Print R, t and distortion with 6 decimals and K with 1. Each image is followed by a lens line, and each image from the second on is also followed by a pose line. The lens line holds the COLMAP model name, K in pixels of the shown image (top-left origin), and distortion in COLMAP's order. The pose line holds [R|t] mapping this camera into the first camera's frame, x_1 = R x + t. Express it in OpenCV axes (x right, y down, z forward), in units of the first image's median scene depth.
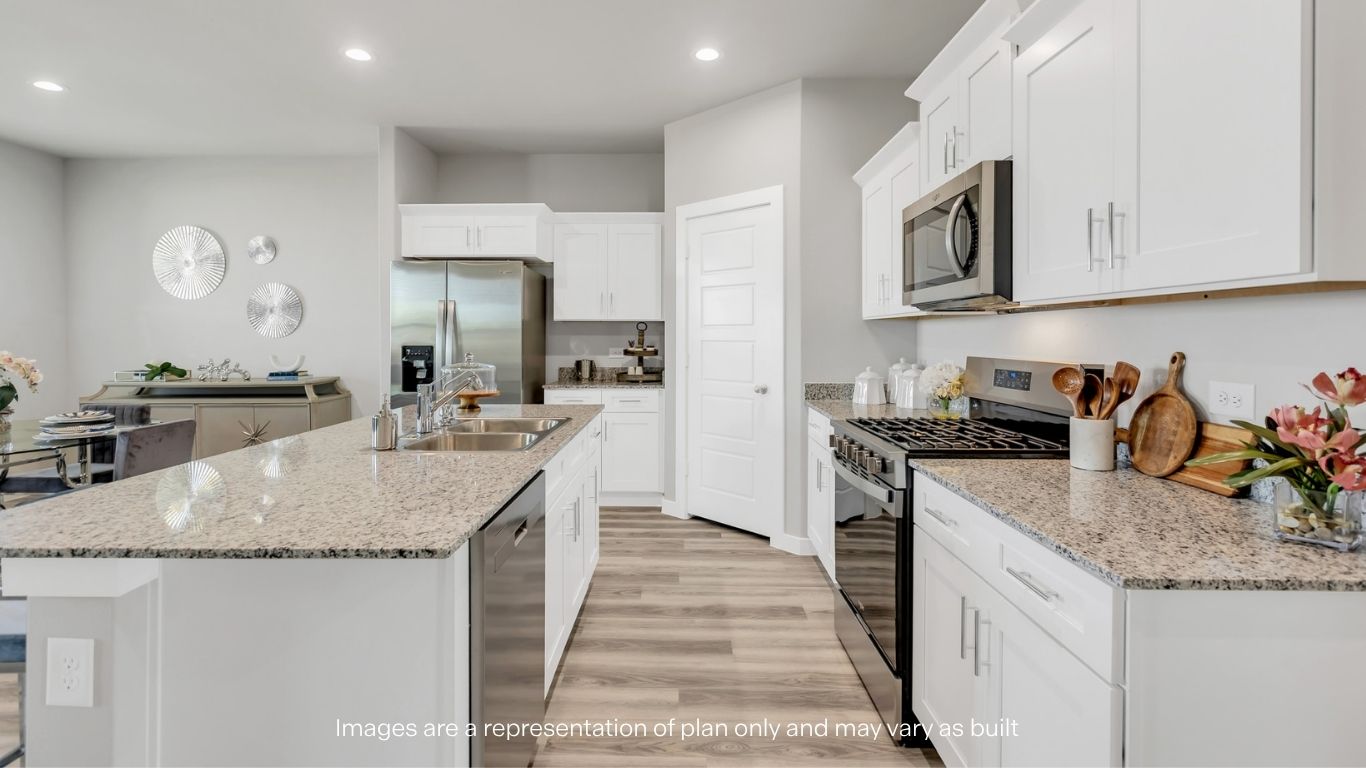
lens RADIAL K [[636.9, 0, 684.7], [0, 636.9, 339.4], [0, 0, 1]] dist [0.000222, 0.000056]
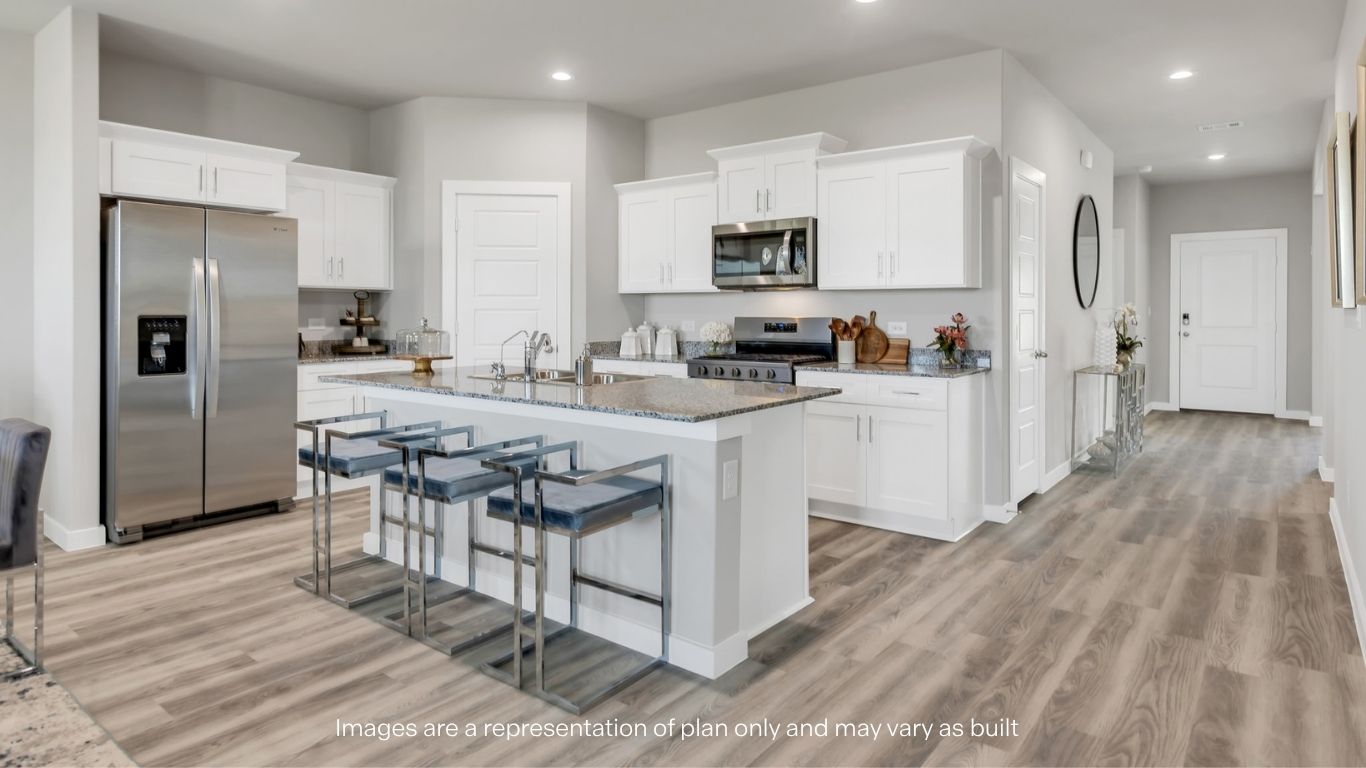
lens RADIAL K [[776.3, 0, 702.0], [0, 776.3, 315.8], [0, 0, 1]] dist [0.029617, -0.015641]
pose [[0.601125, -0.006378, 0.799130, -0.902562], [0.004155, 0.999980, 0.004856, 0.009419], [-0.799144, 0.000402, 0.601139, -0.115558]]
